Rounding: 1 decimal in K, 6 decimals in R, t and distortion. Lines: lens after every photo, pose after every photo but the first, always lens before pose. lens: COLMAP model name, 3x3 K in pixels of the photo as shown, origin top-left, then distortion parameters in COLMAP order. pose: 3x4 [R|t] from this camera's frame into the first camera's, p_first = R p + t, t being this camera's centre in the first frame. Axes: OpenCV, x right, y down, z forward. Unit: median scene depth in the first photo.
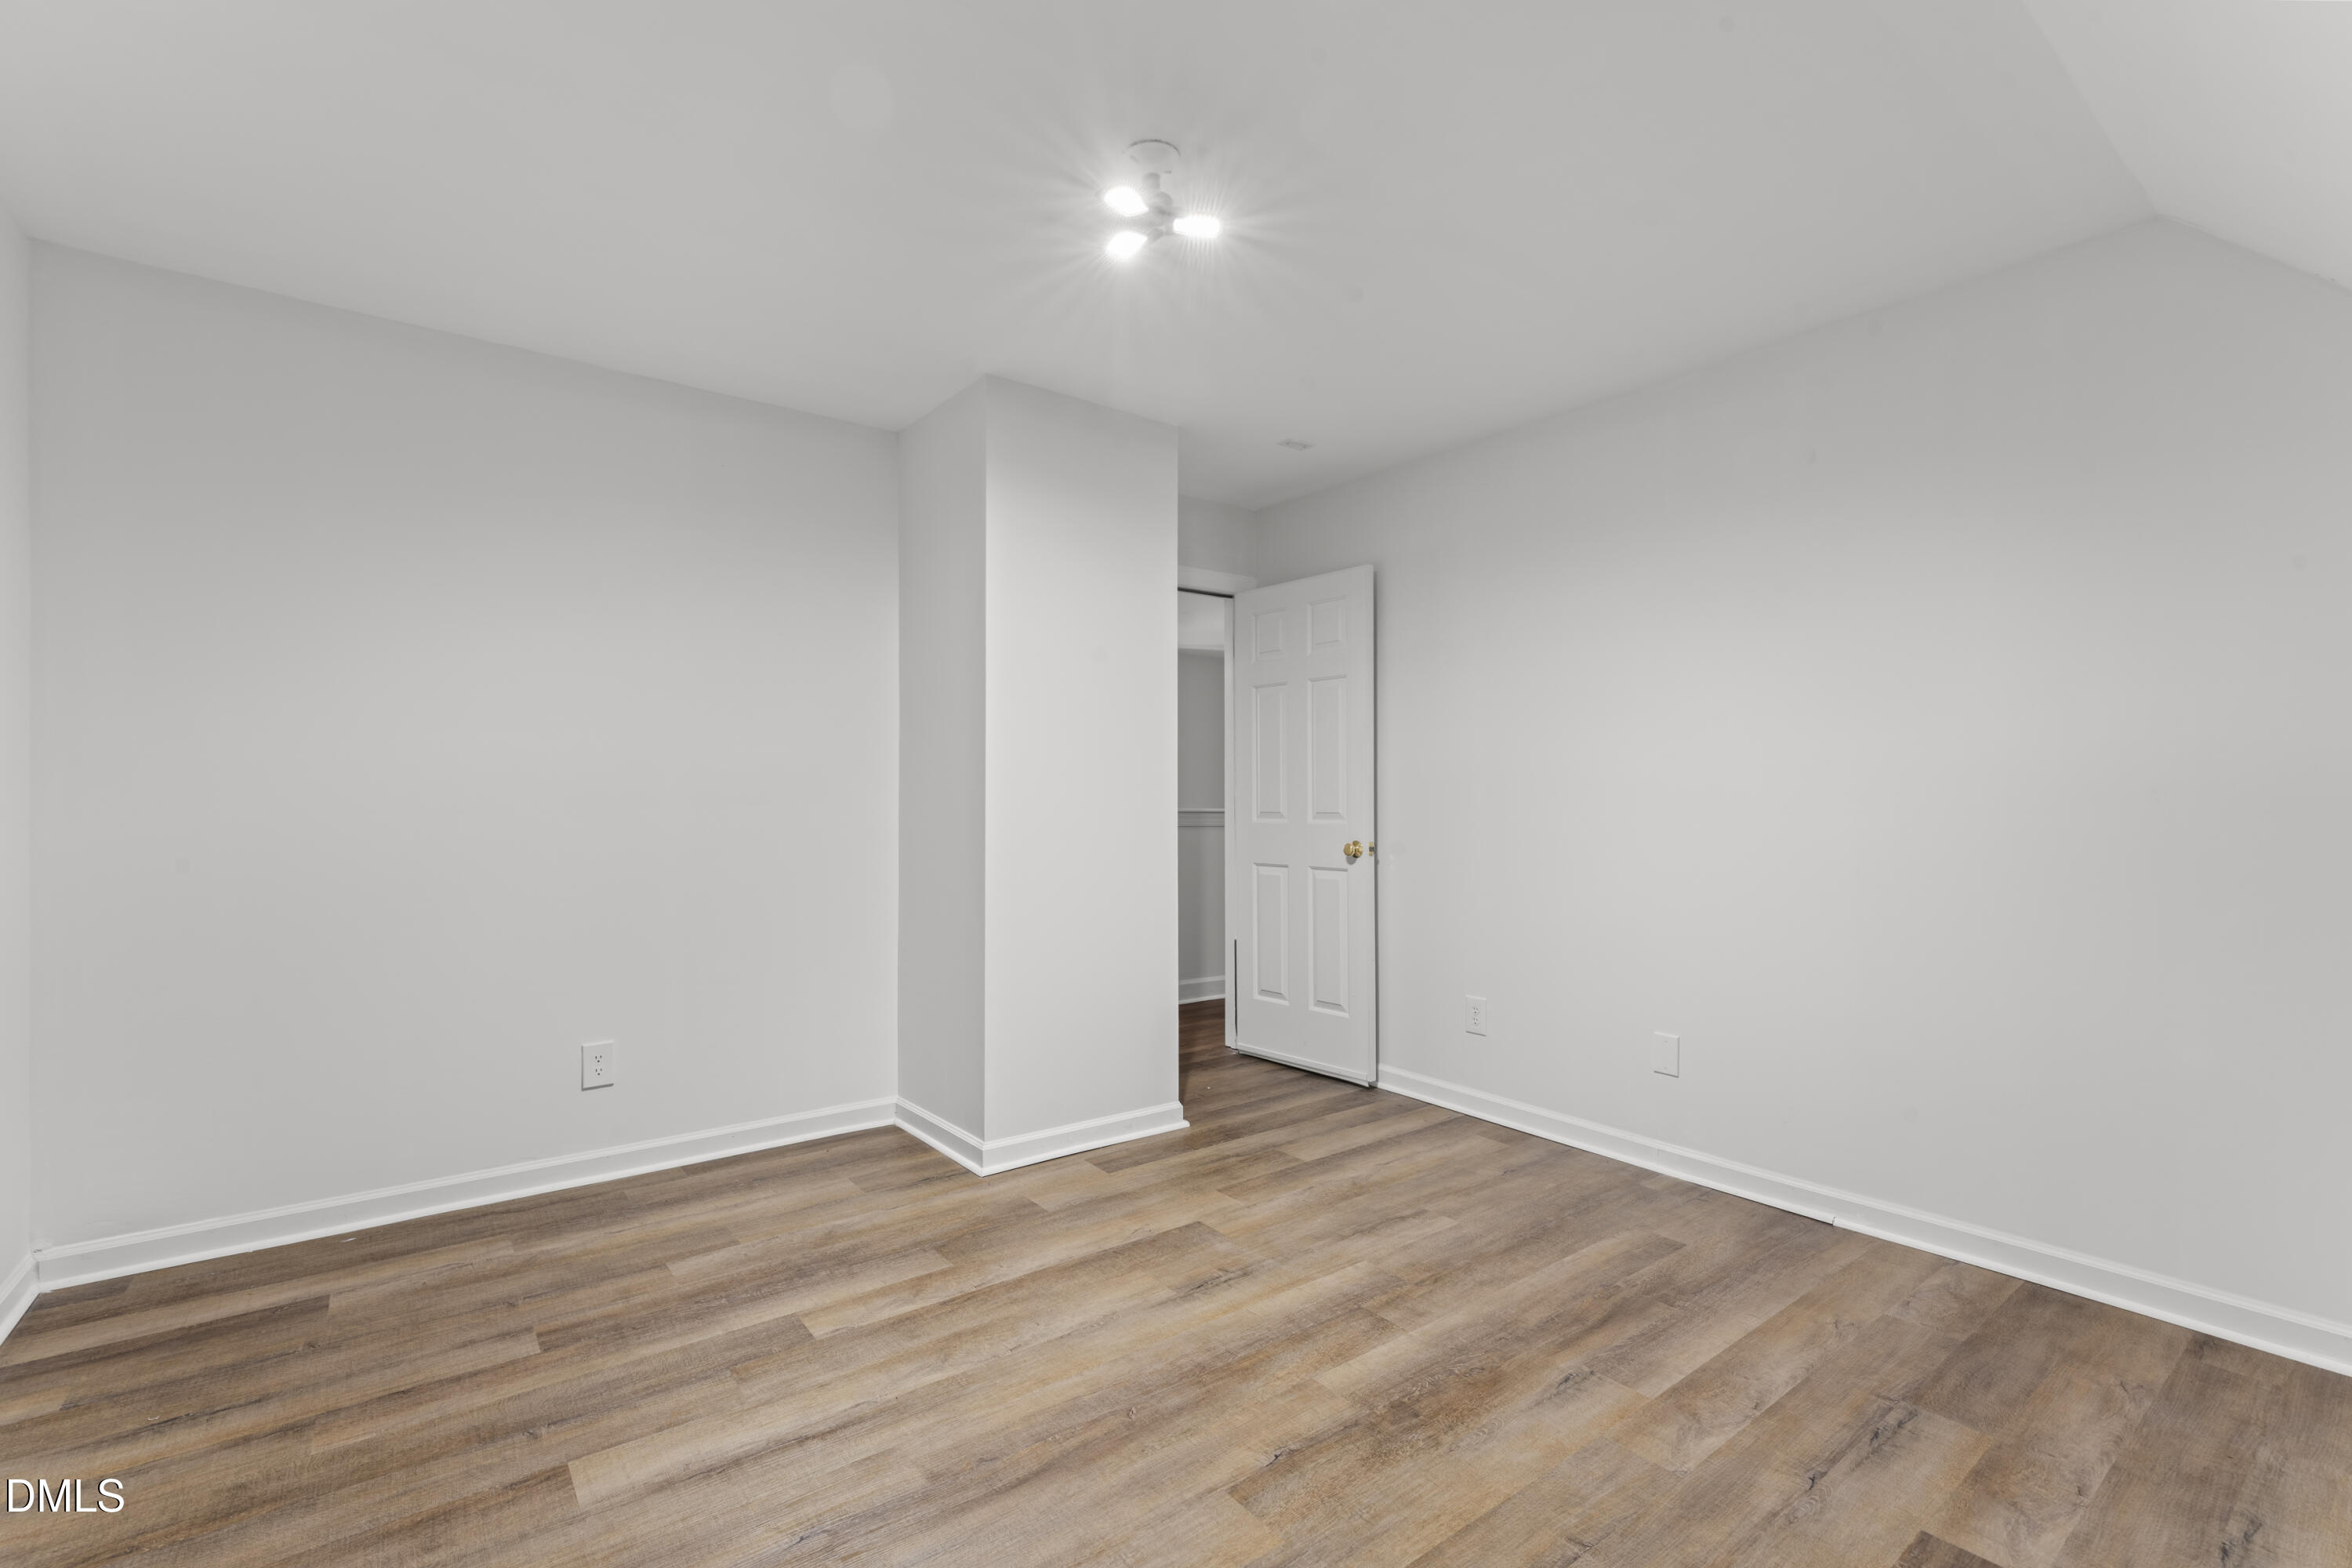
lens RADIAL K [[1023.1, 0, 1171.6], [0, 1023.1, 795.7], [0, 0, 1]] dist [-0.007283, -0.000601]
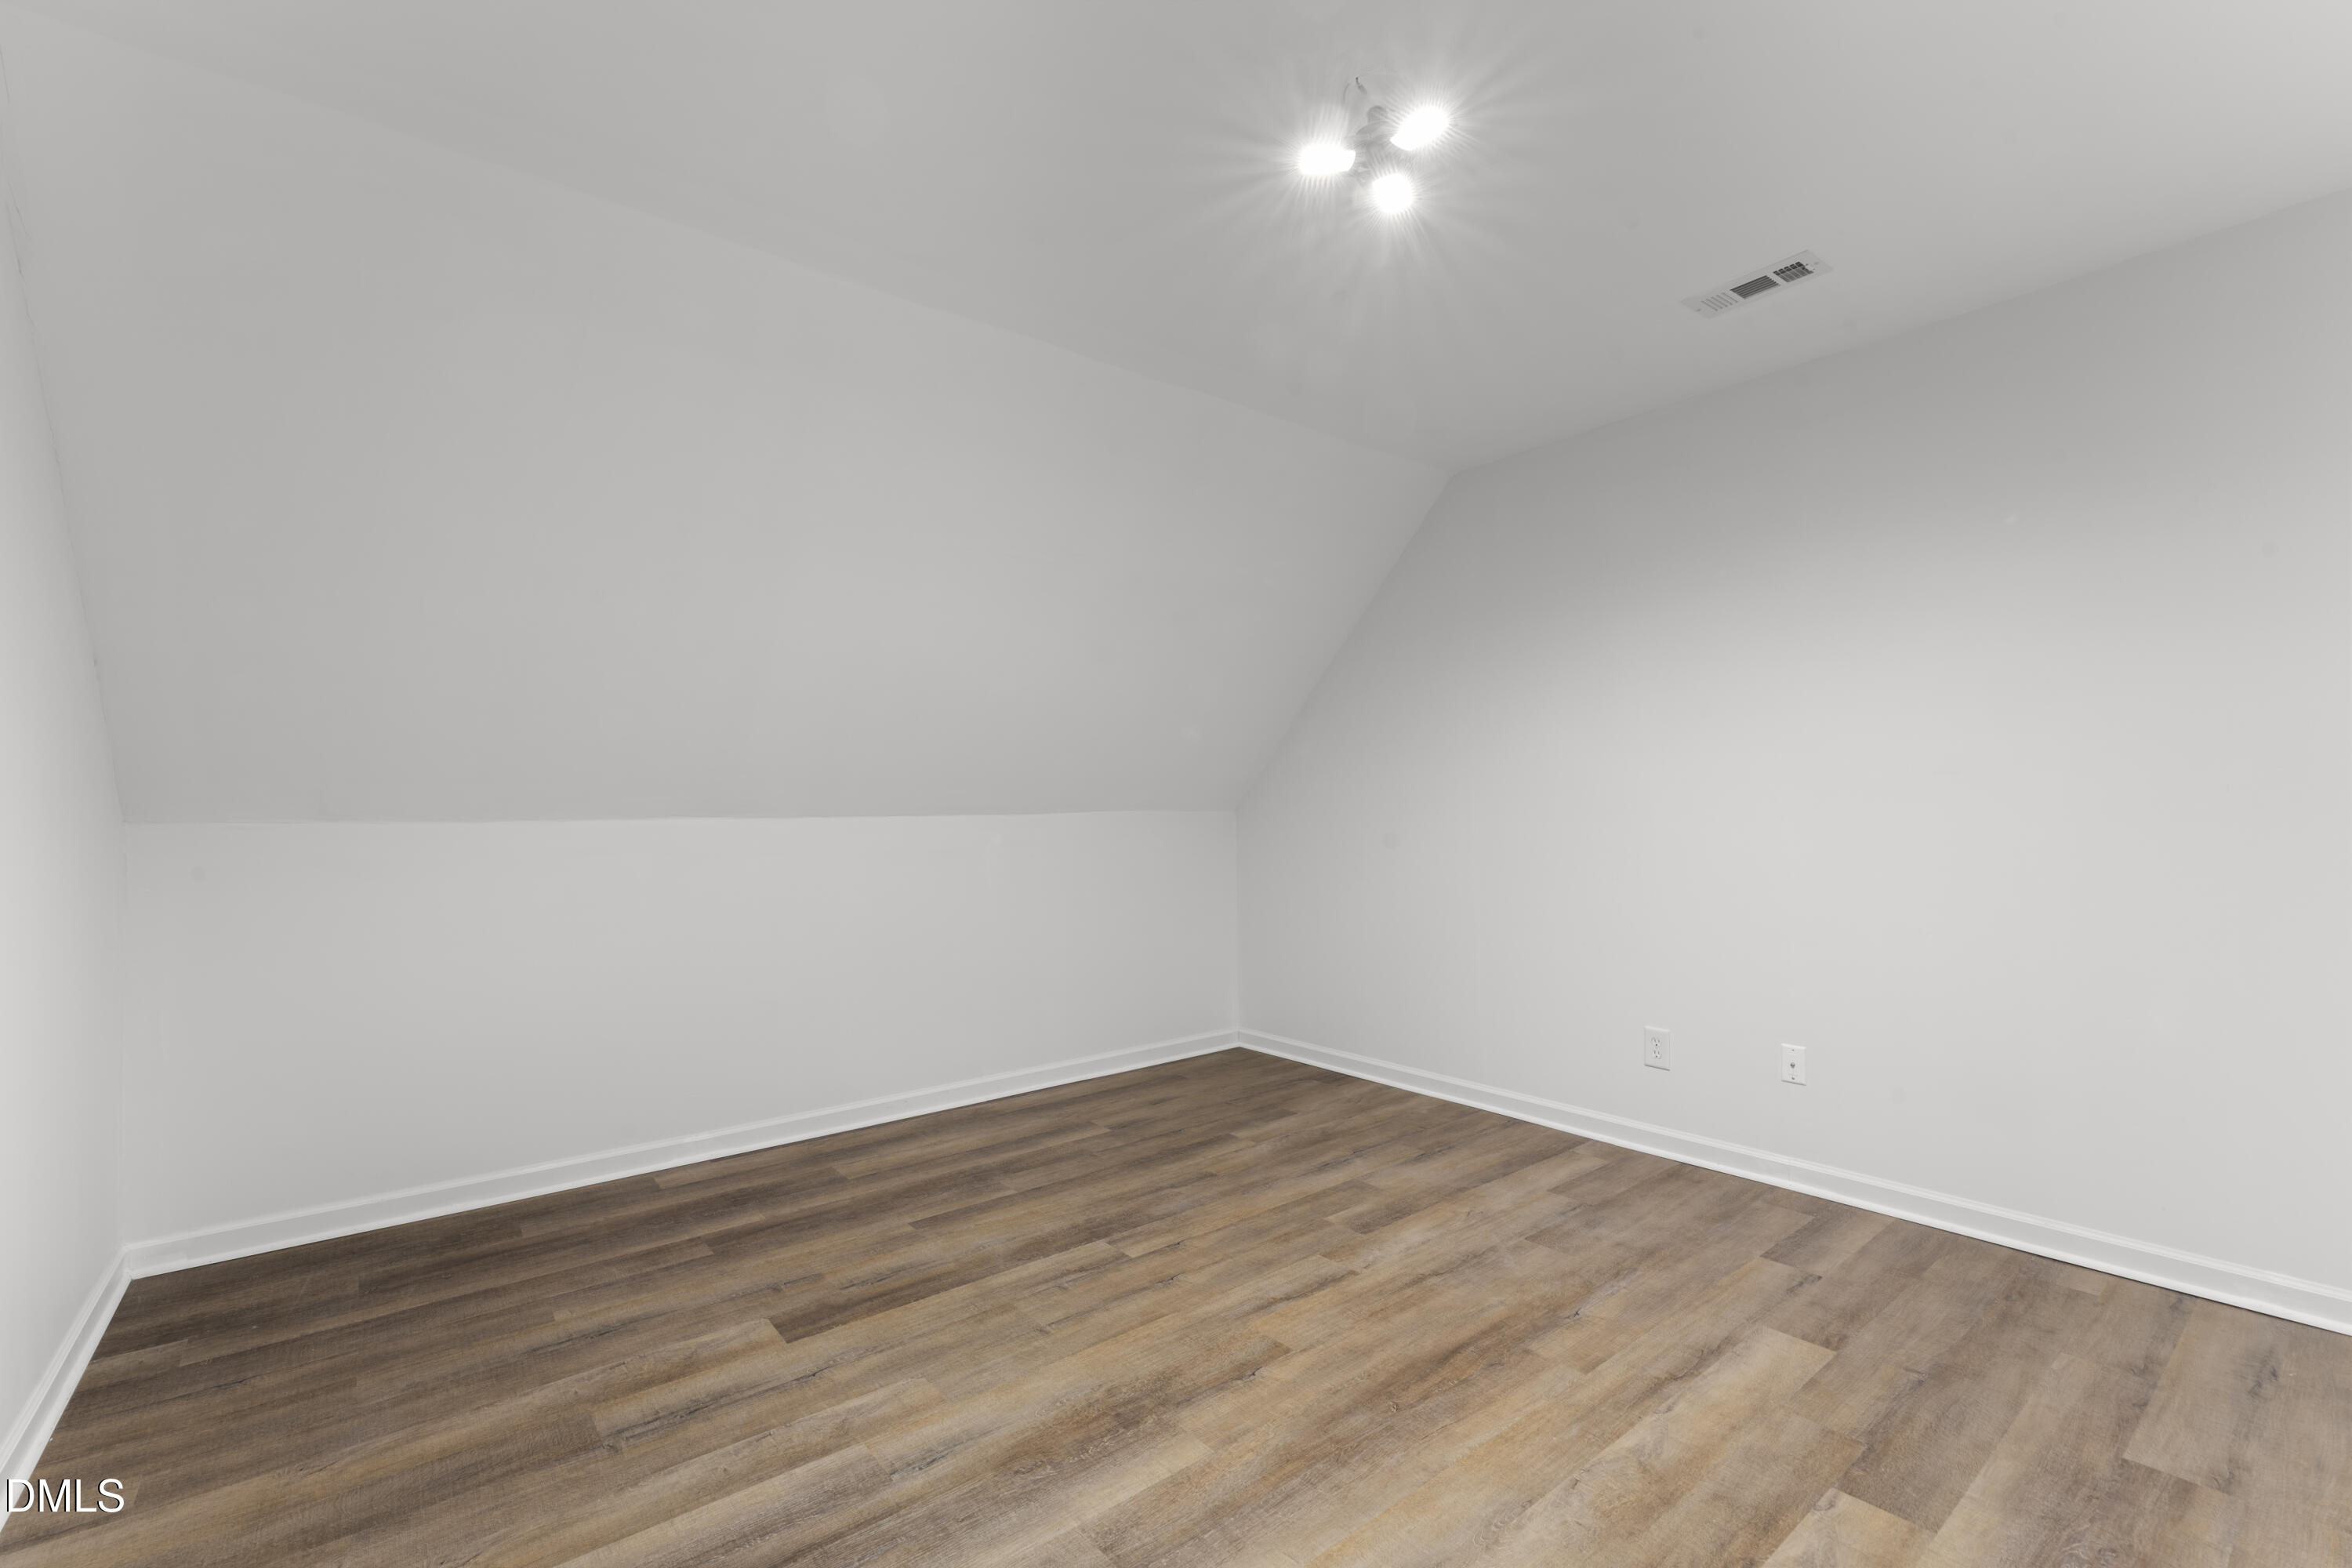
lens RADIAL K [[1023.1, 0, 1171.6], [0, 1023.1, 795.7], [0, 0, 1]] dist [-0.007283, -0.000601]
pose [[-0.999595, 0.010667, -0.026396, 0.204916], [0.011015, 0.999854, -0.013062, 0.000593], [0.026253, -0.013347, -0.999566, 2.022269]]
